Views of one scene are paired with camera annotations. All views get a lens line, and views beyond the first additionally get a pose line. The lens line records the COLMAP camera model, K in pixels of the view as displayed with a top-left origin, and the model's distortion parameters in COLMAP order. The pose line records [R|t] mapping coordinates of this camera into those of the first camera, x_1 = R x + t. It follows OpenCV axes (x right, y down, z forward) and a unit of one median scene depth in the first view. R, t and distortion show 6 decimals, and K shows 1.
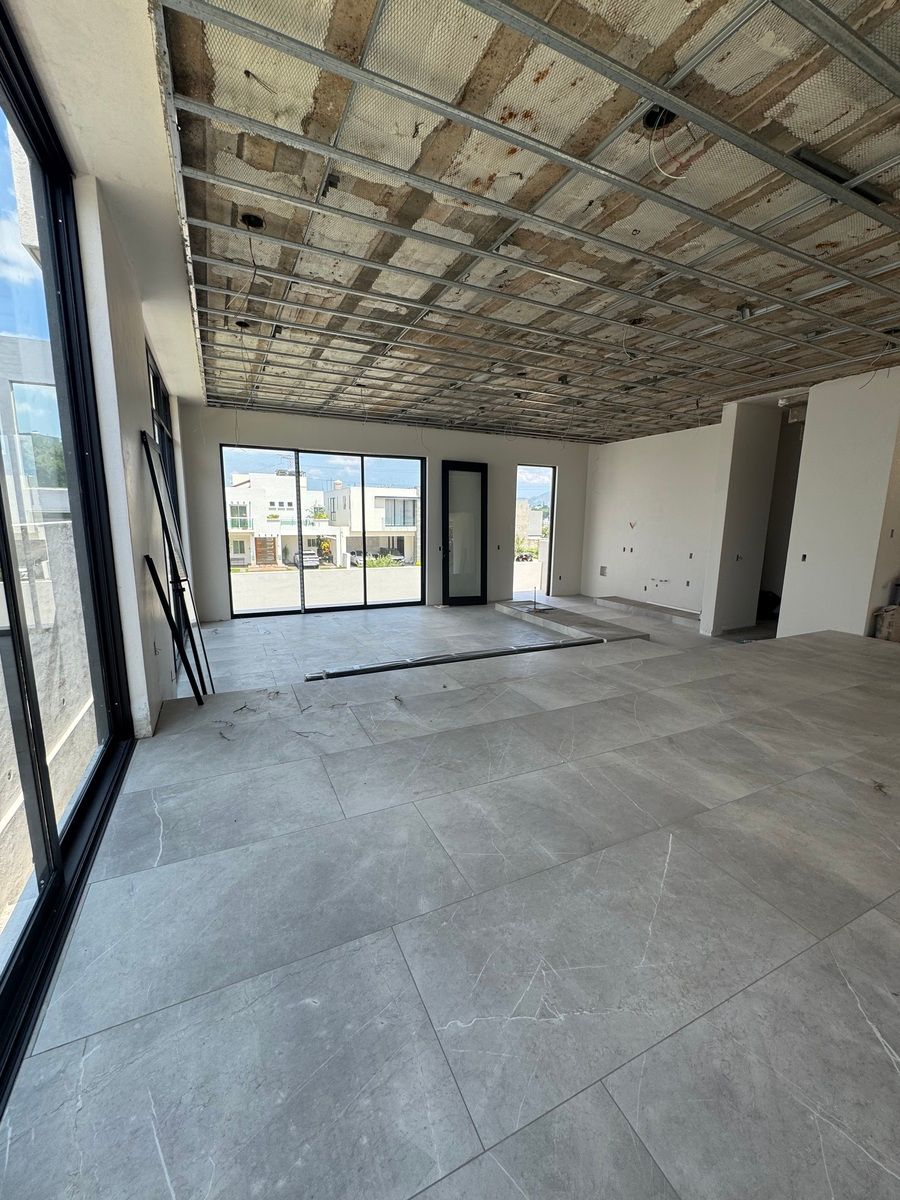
lens RADIAL K [[479.2, 0, 453.5], [0, 479.2, 598.7], [0, 0, 1]] dist [0.001452, 0.000062]
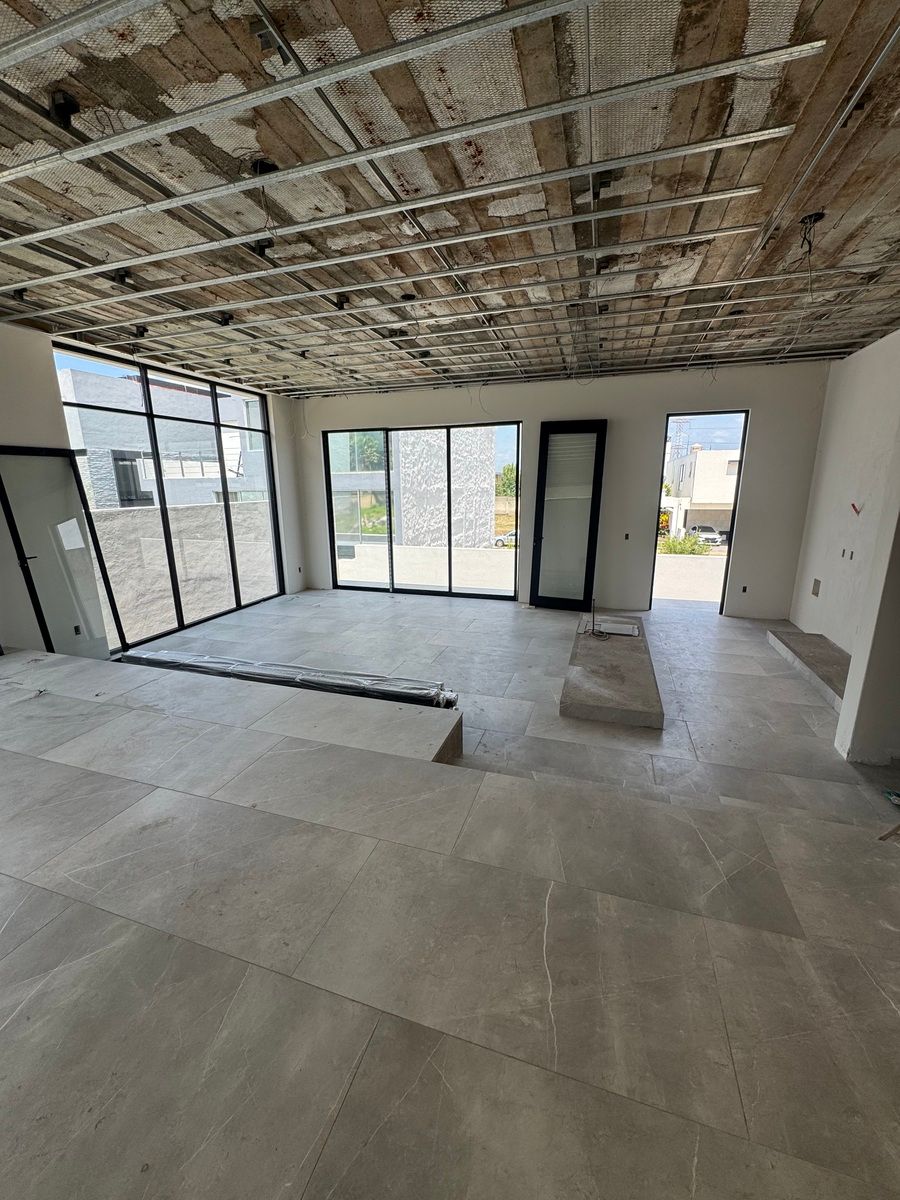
lens RADIAL K [[479.2, 0, 448.6], [0, 479.2, 602.5], [0, 0, 1]] dist [0.001452, 0.000062]
pose [[0.724293, 0.147573, -0.673515, 0.439439], [-0.100920, 0.988997, 0.108169, -0.066766], [0.682067, -0.010375, 0.731216, 0.321375]]
